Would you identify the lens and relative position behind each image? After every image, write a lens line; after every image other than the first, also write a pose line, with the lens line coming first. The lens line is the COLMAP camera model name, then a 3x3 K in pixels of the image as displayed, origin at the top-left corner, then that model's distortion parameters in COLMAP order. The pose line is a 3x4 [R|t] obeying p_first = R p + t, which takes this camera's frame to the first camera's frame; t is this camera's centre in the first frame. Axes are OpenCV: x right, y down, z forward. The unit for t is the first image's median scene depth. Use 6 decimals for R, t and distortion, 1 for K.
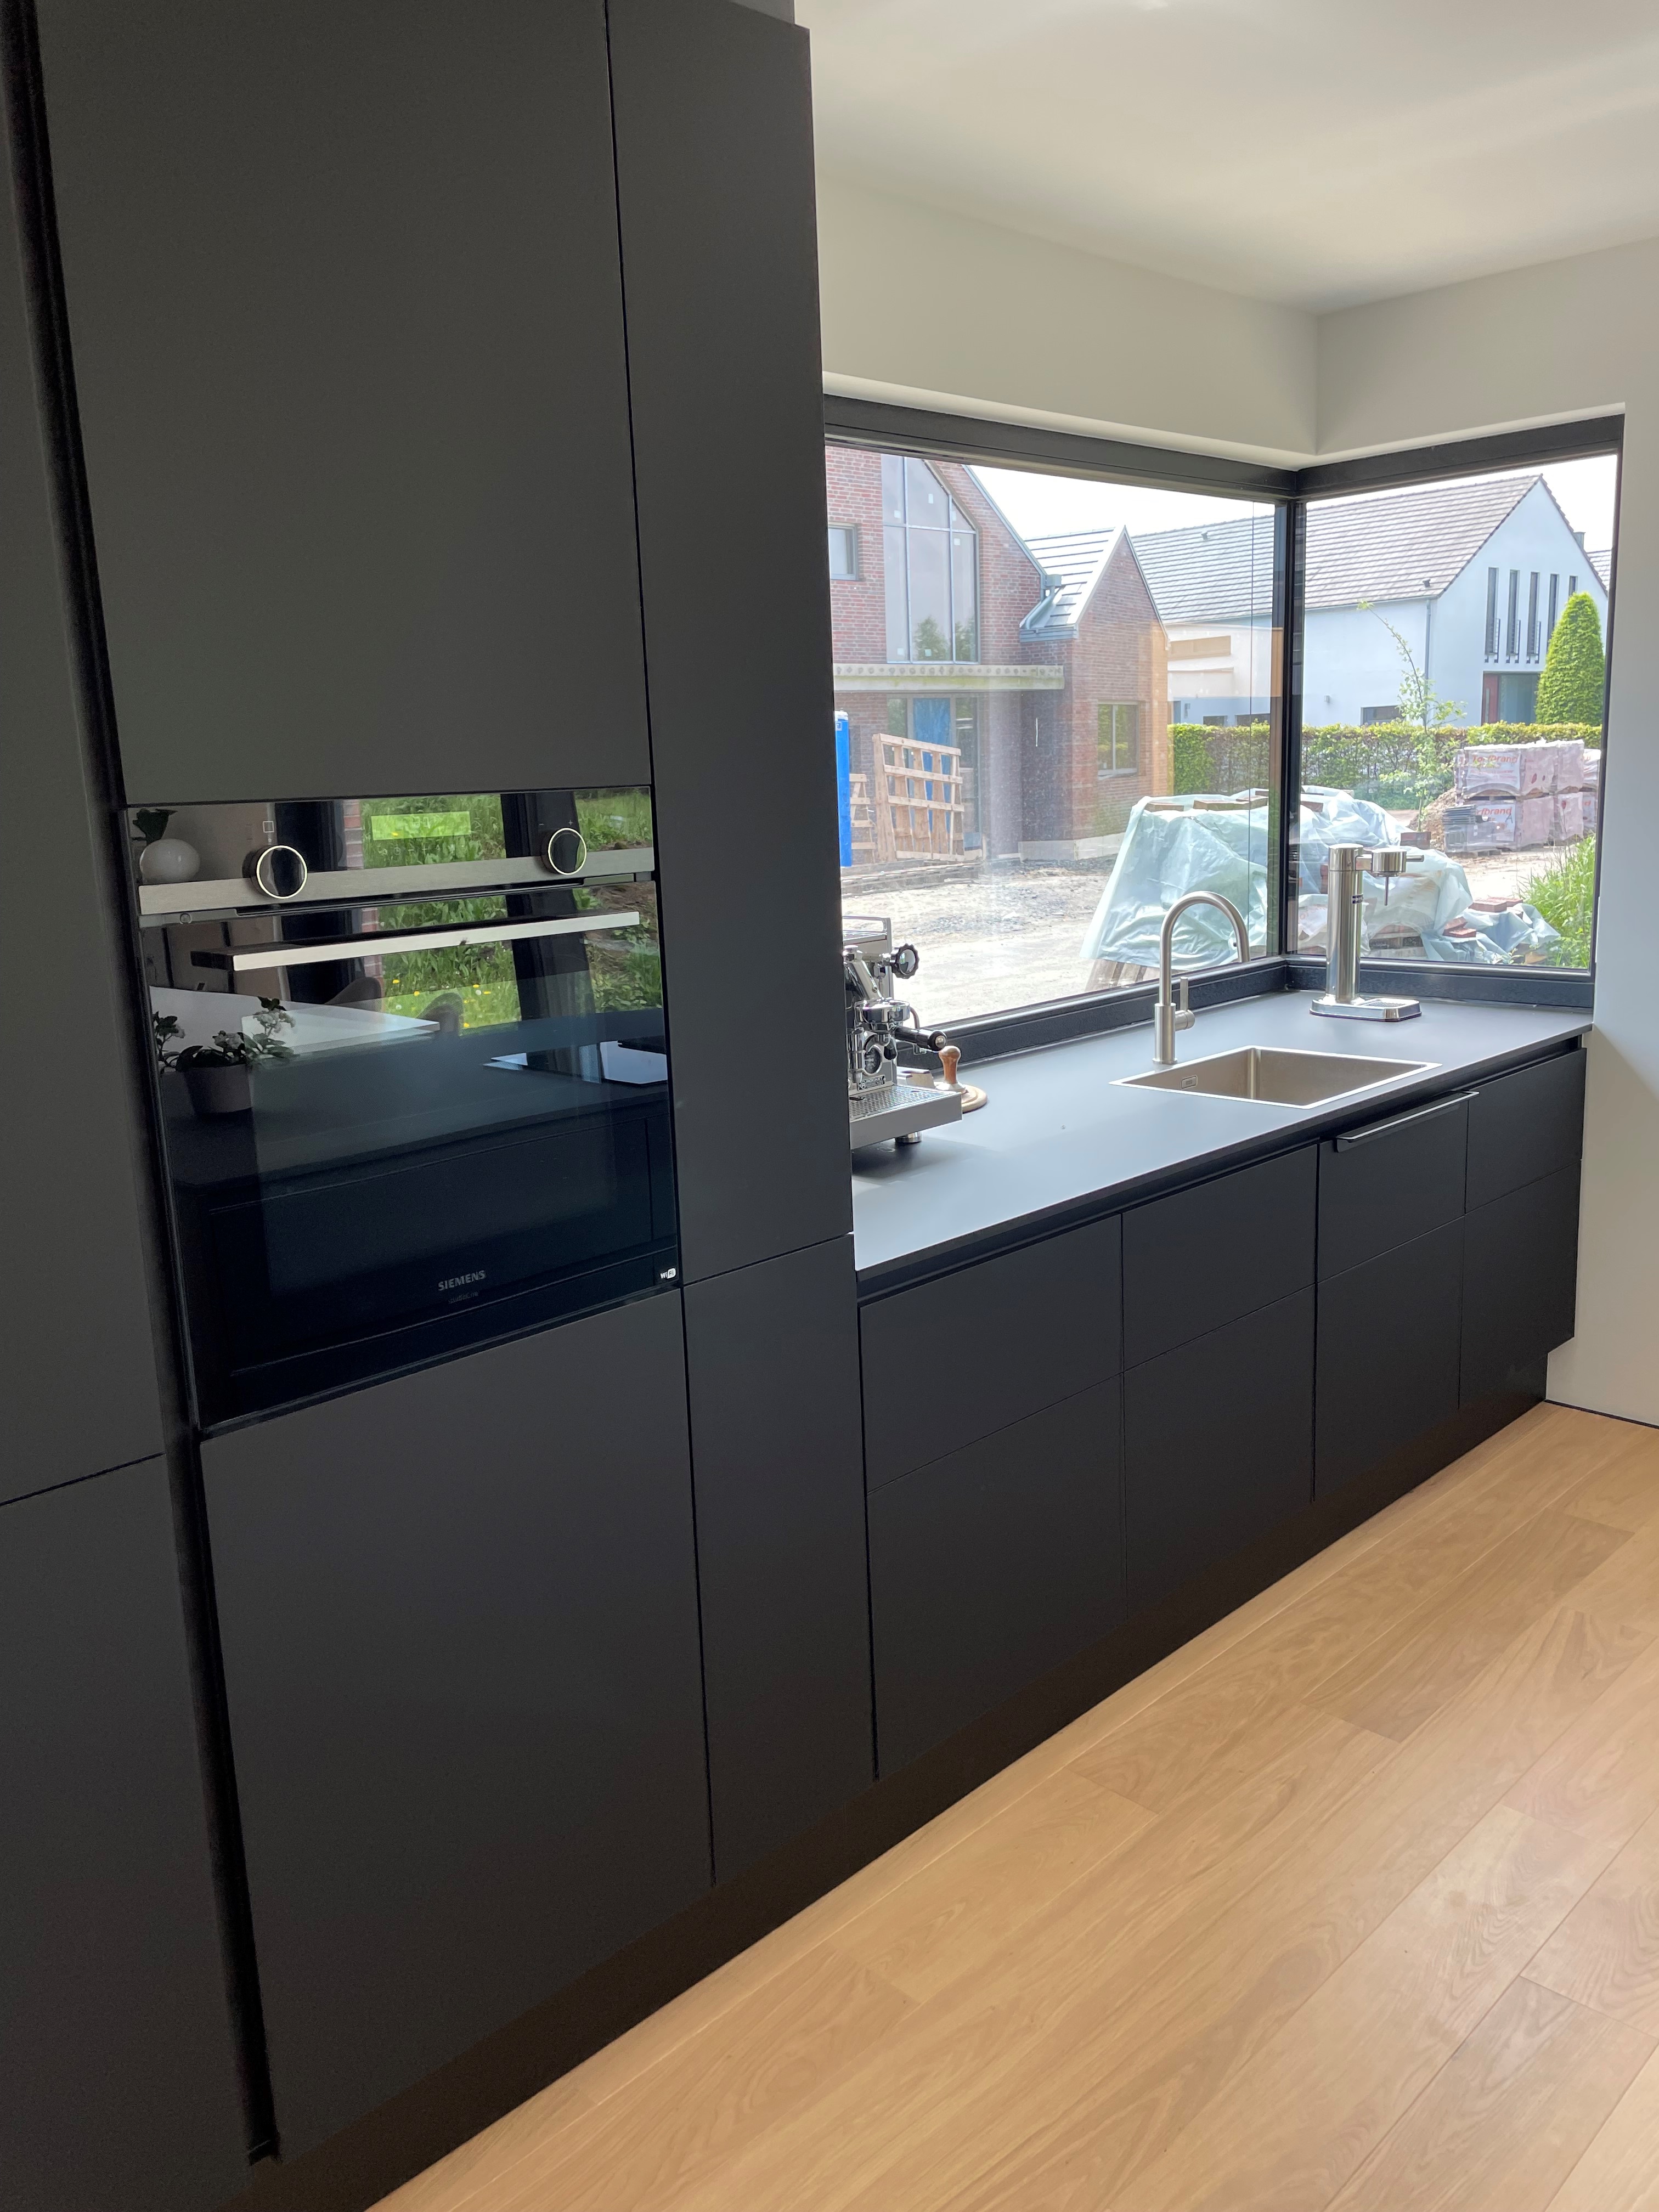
lens RADIAL K [[1674.0, 0, 825.3], [0, 1674.0, 1099.1], [0, 0, 1]] dist [0.112188, -0.140620]
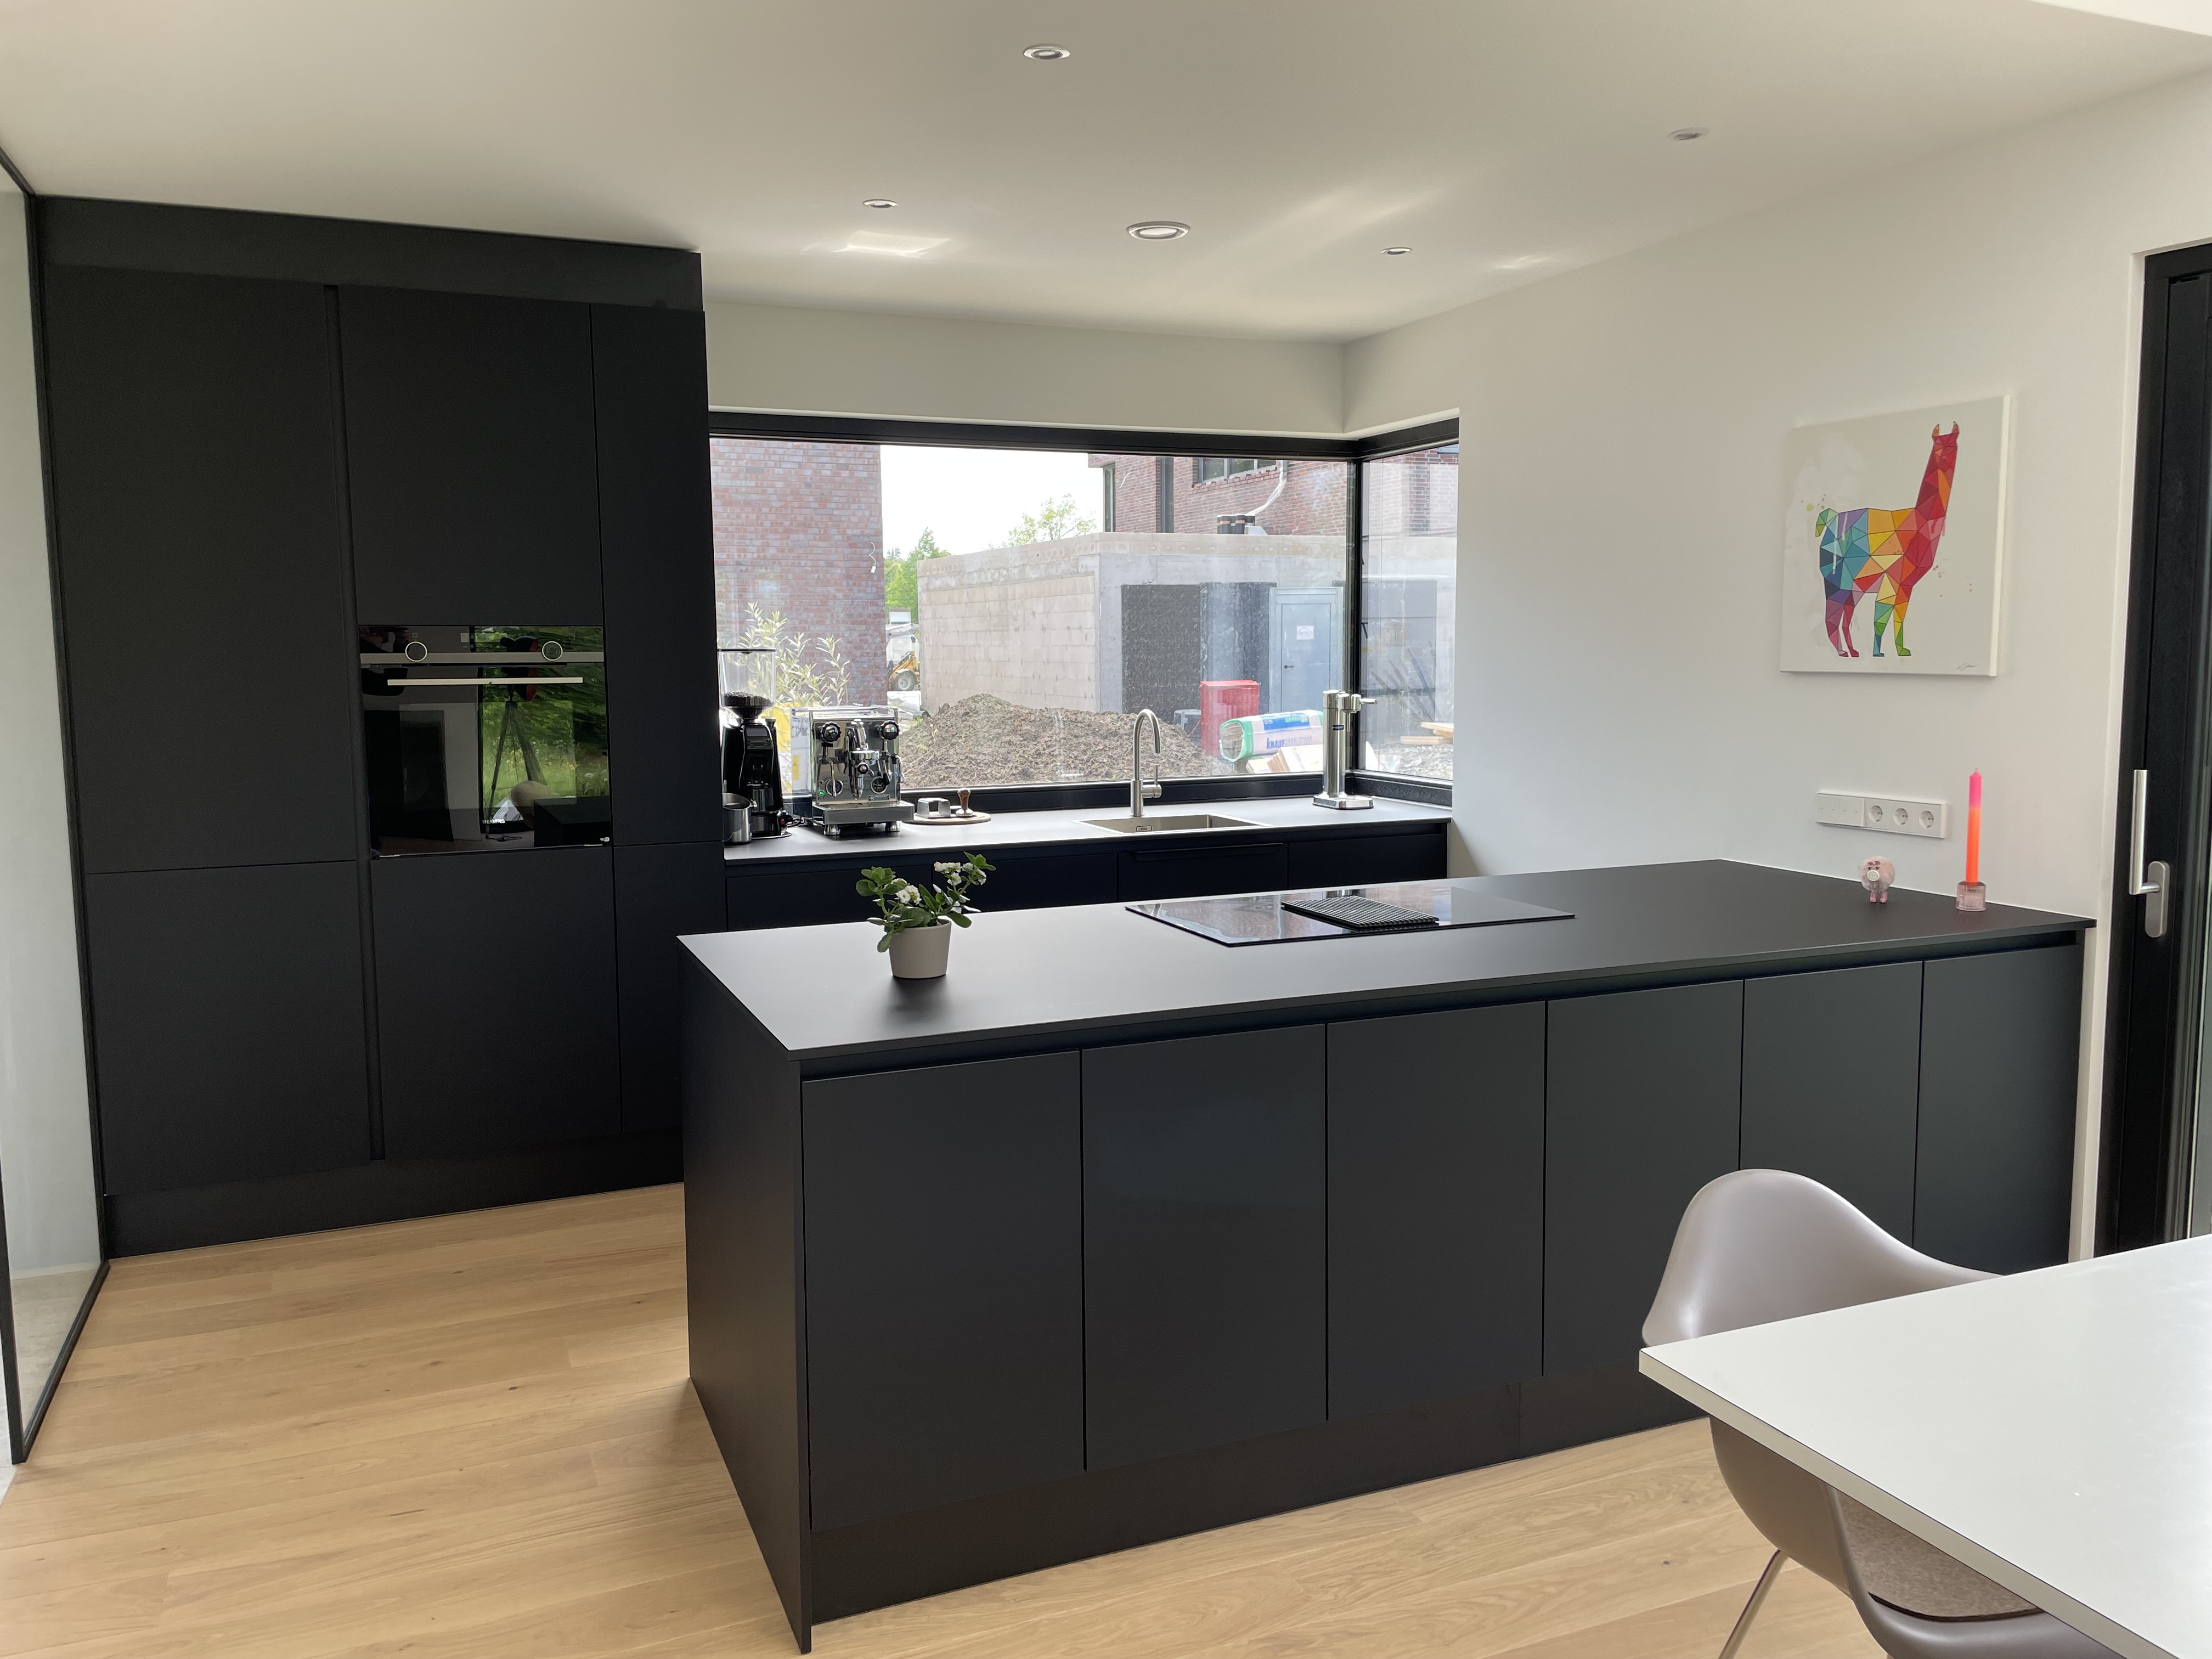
lens RADIAL K [[1674.0, 0, 1106.0], [0, 1674.0, 829.5], [0, 0, 1]] dist [0.112188, -0.140620]
pose [[0.931102, 0.072279, -0.357526, 0.683059], [-0.099749, 0.993263, -0.058973, 0.080267], [0.350855, 0.090573, 0.932039, -0.449018]]
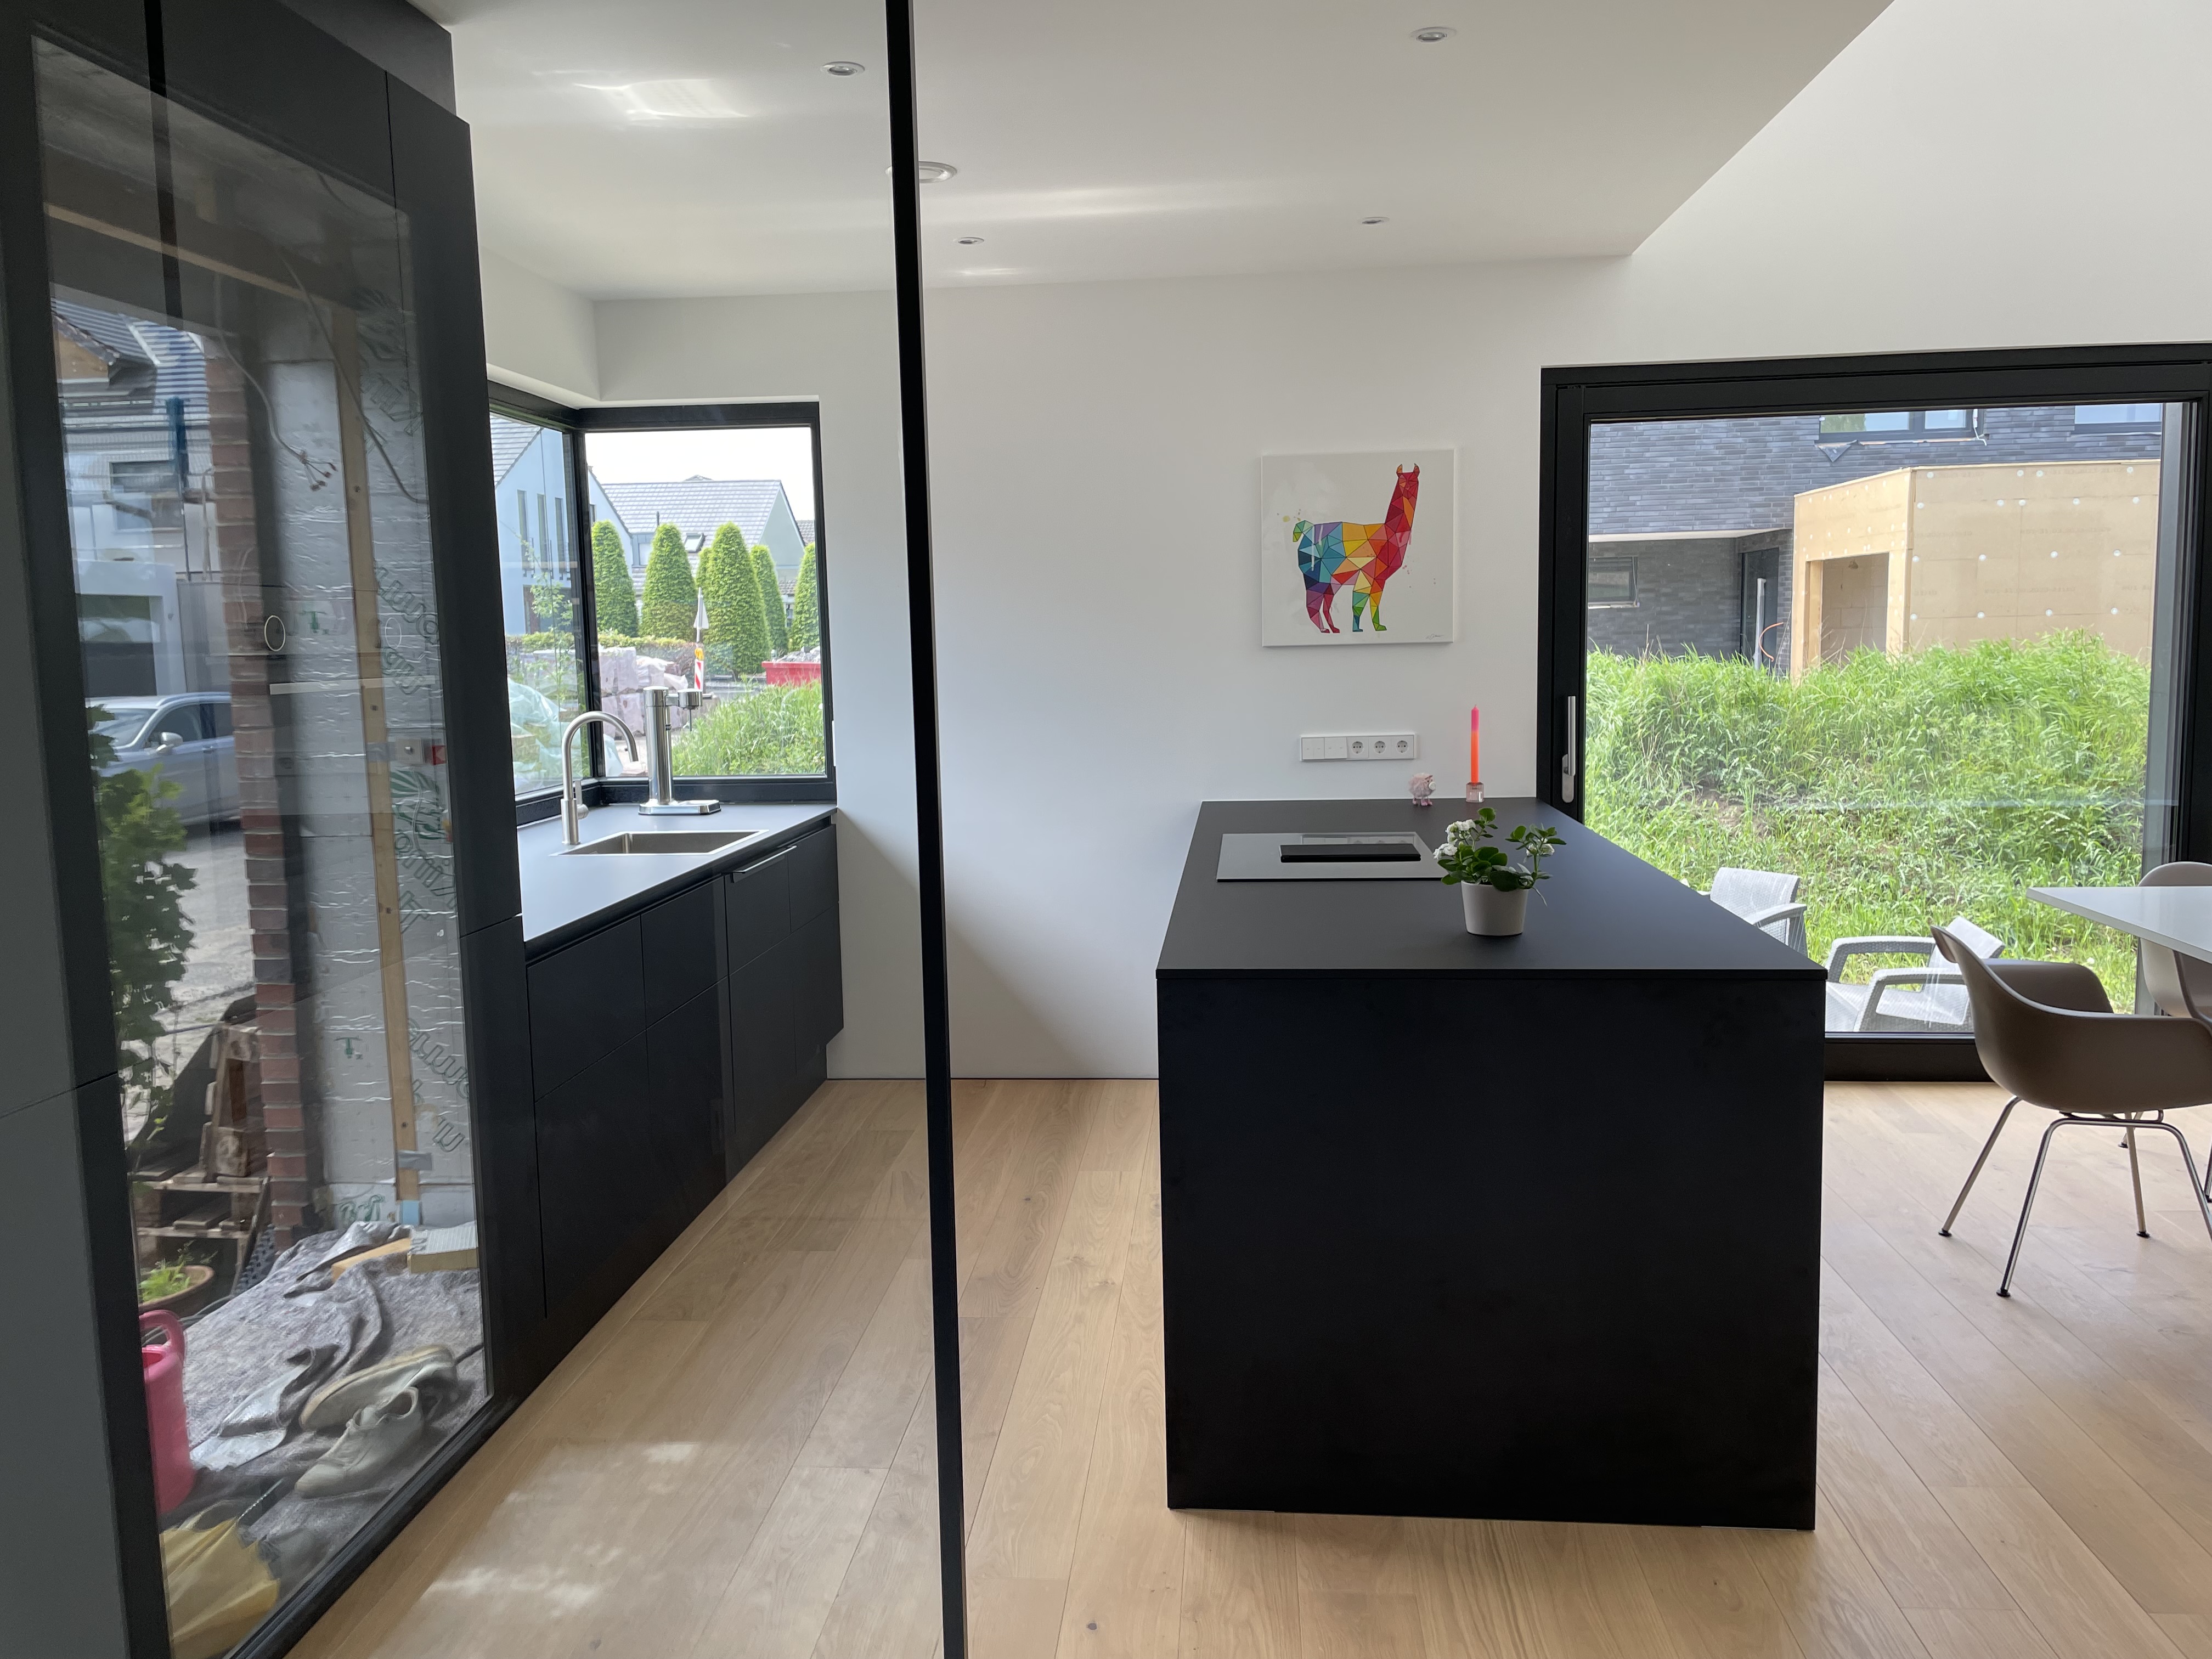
lens RADIAL K [[1674.0, 0, 1106.0], [0, 1674.0, 829.5], [0, 0, 1]] dist [0.112188, -0.140620]
pose [[0.764061, -0.055284, 0.642772, -0.297045], [0.121235, 0.990875, -0.058888, 0.086448], [-0.633651, 0.122921, 0.763791, -0.243151]]
